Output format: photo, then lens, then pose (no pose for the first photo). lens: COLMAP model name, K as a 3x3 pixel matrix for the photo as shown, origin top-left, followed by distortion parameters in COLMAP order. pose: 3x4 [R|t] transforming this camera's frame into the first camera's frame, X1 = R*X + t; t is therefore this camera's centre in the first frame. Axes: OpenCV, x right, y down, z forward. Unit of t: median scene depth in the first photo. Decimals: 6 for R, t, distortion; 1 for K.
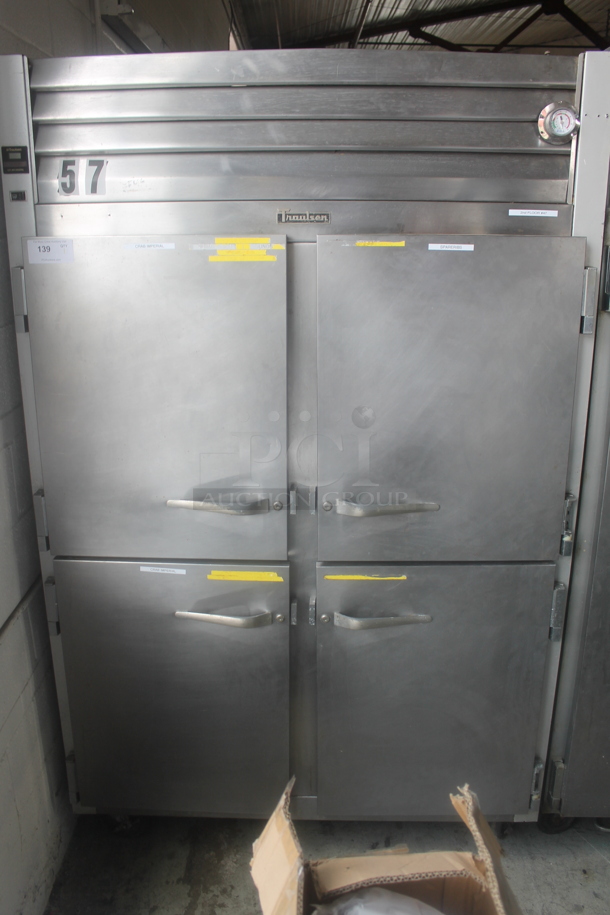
lens RADIAL K [[777.7, 0, 305.0], [0, 777.7, 457.5], [0, 0, 1]] dist [-0.116083, 0.008297]
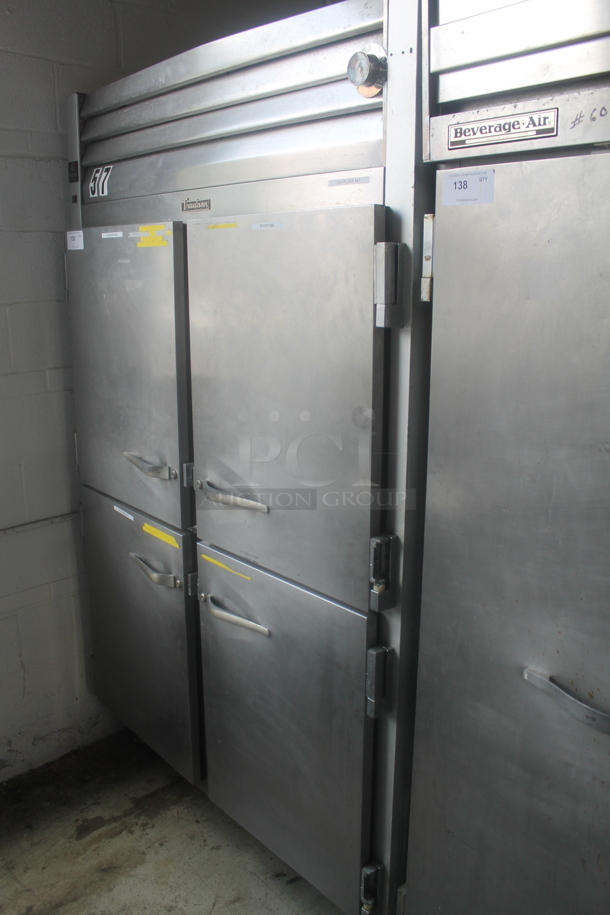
lens RADIAL K [[777.7, 0, 305.0], [0, 777.7, 457.5], [0, 0, 1]] dist [-0.116083, 0.008297]
pose [[0.681549, 0.180994, -0.709036, 0.818258], [-0.214974, 0.975698, 0.042424, -0.043802], [0.699483, 0.123511, 0.703895, 0.360751]]
